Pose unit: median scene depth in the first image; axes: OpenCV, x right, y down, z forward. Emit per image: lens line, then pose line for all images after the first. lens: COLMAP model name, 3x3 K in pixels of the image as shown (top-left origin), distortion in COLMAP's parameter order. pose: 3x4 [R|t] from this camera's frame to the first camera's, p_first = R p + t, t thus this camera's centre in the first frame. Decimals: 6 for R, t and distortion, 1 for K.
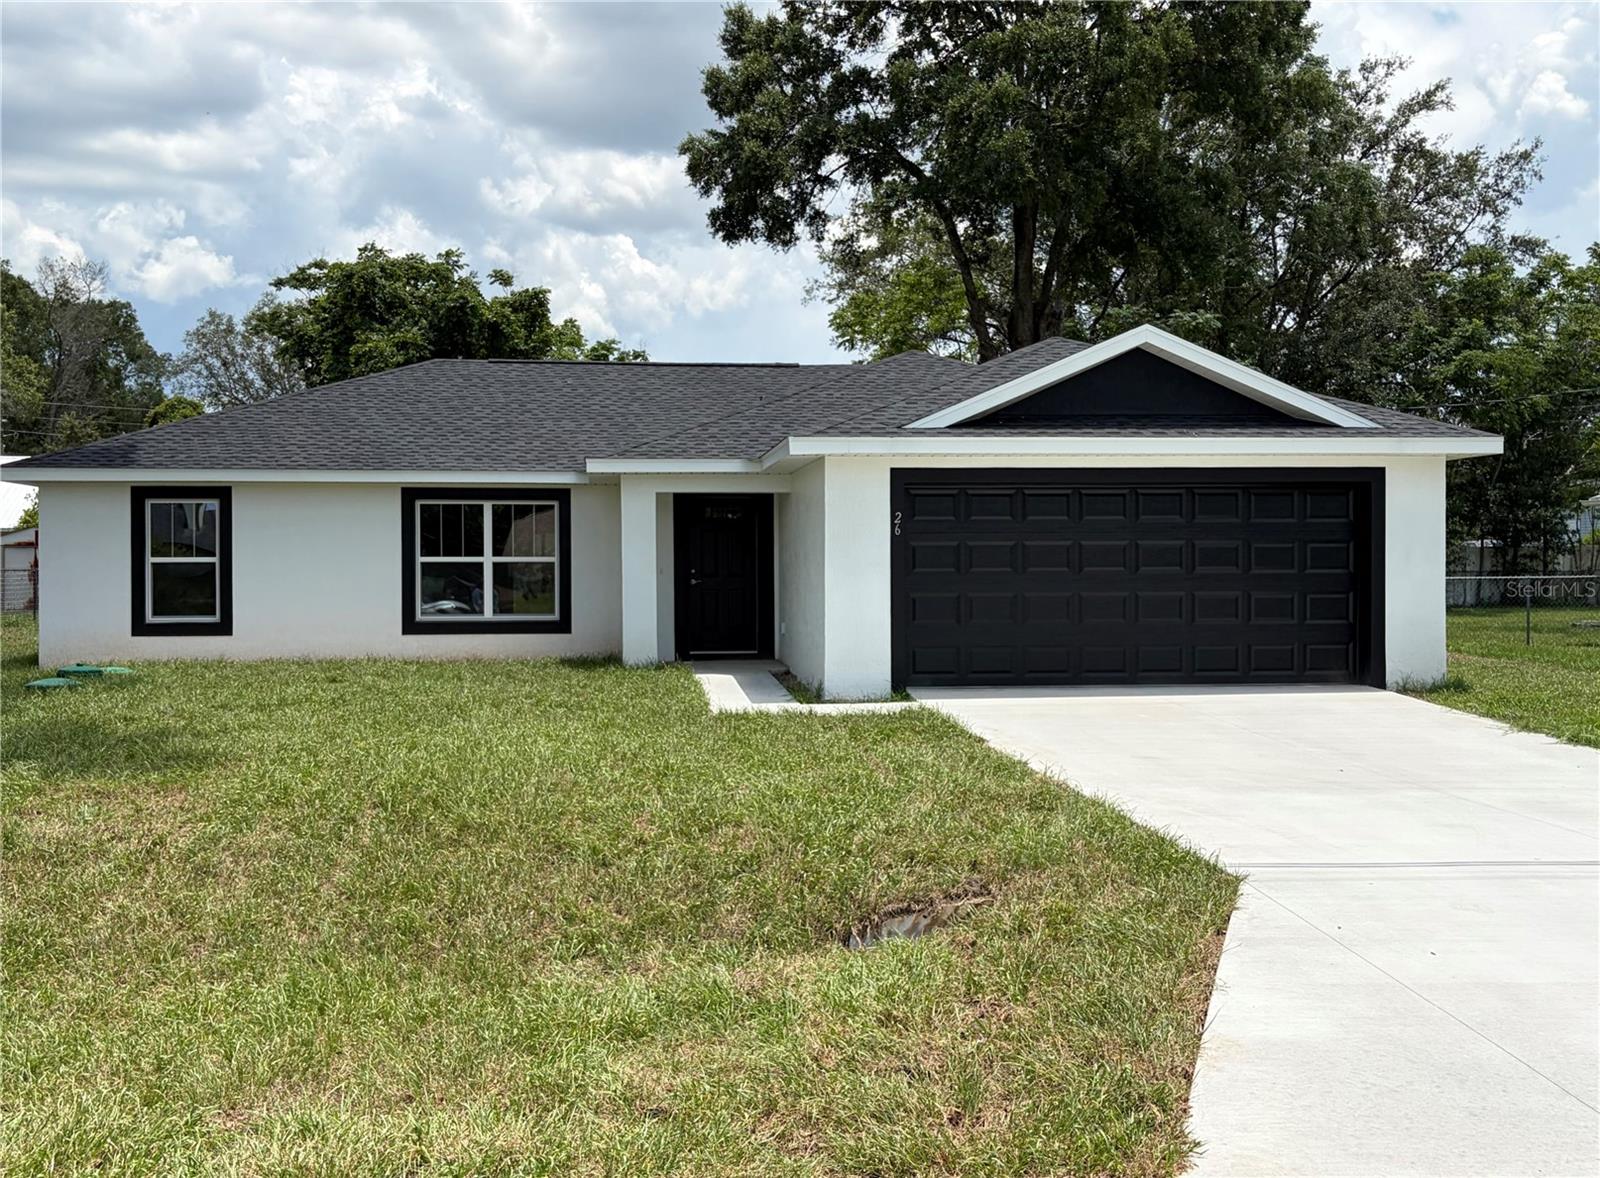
lens RADIAL K [[1653.5, 0, 800.0], [0, 1653.5, 589.0], [0, 0, 1]] dist [0.135539, -0.380387]
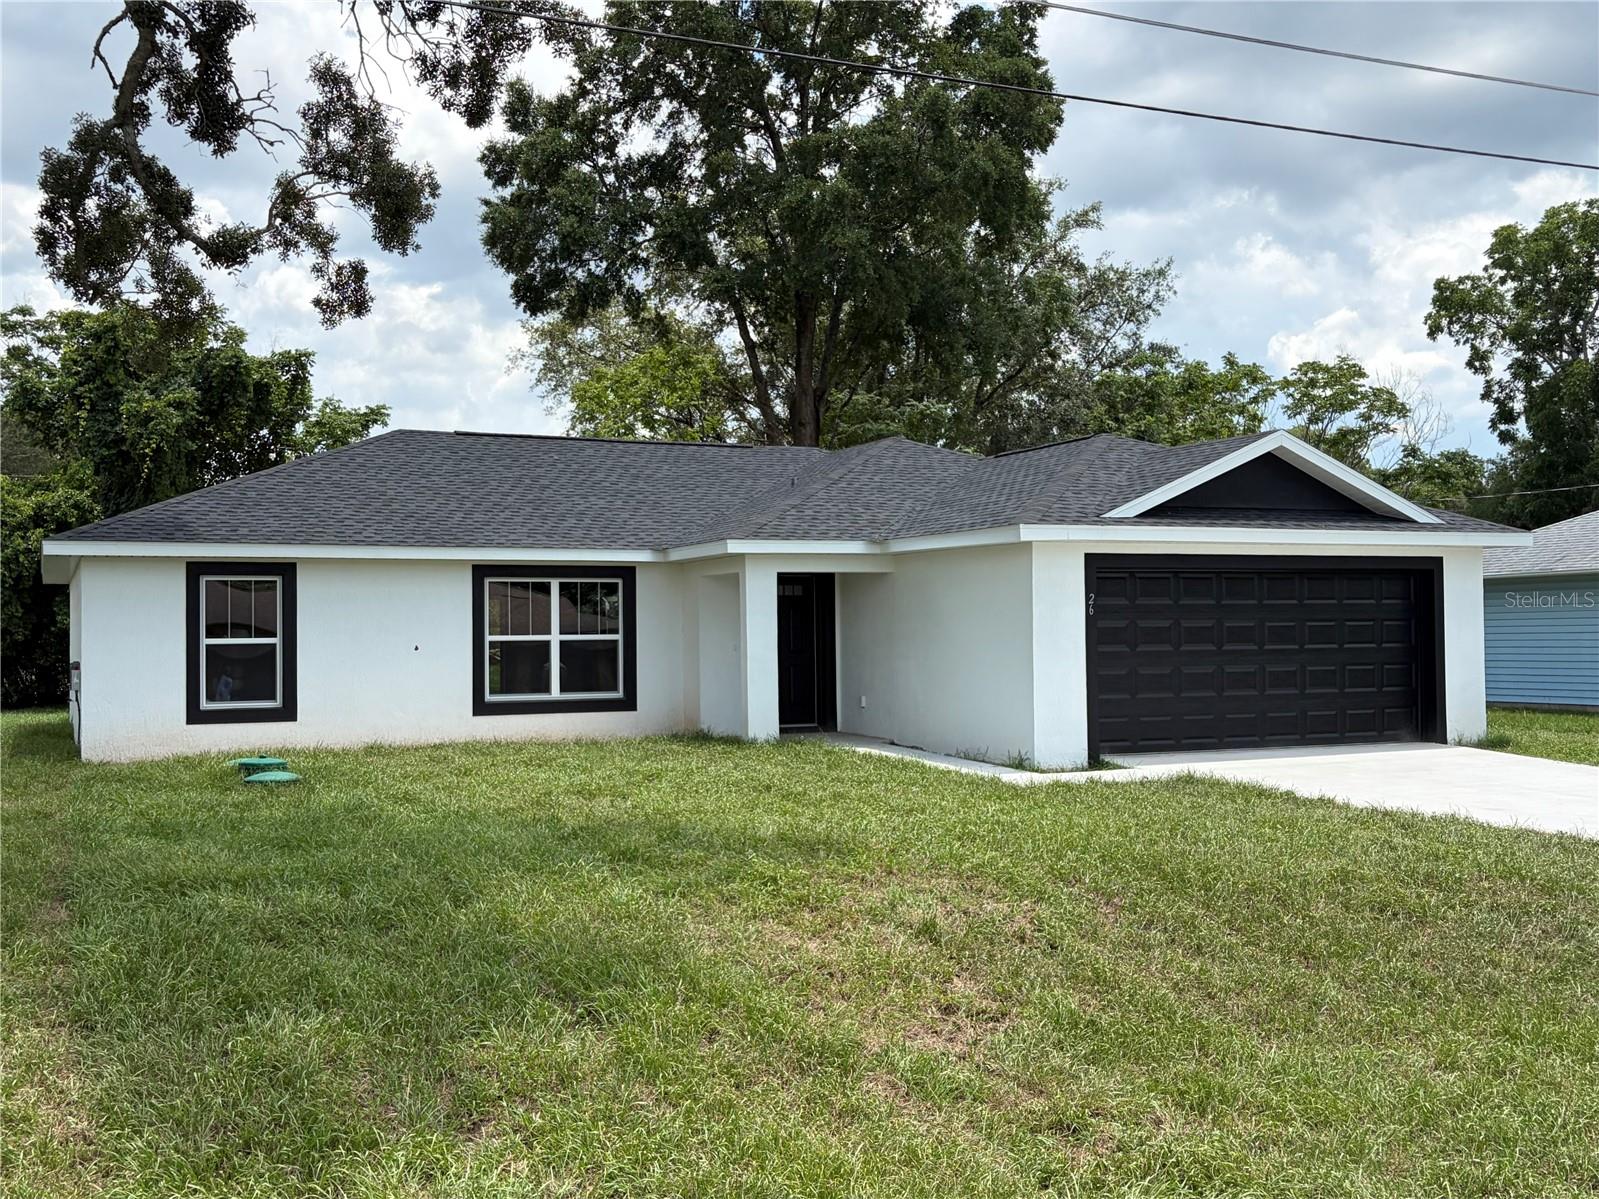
lens RADIAL K [[1654.6, 0, 799.5], [0, 1654.6, 599.5], [0, 0, 1]] dist [0.135172, -0.334694]
pose [[0.949851, 0.000930, 0.312701, -0.358030], [0.009722, 0.999424, -0.032502, -0.006993], [-0.312552, 0.033912, 0.949295, 0.017171]]
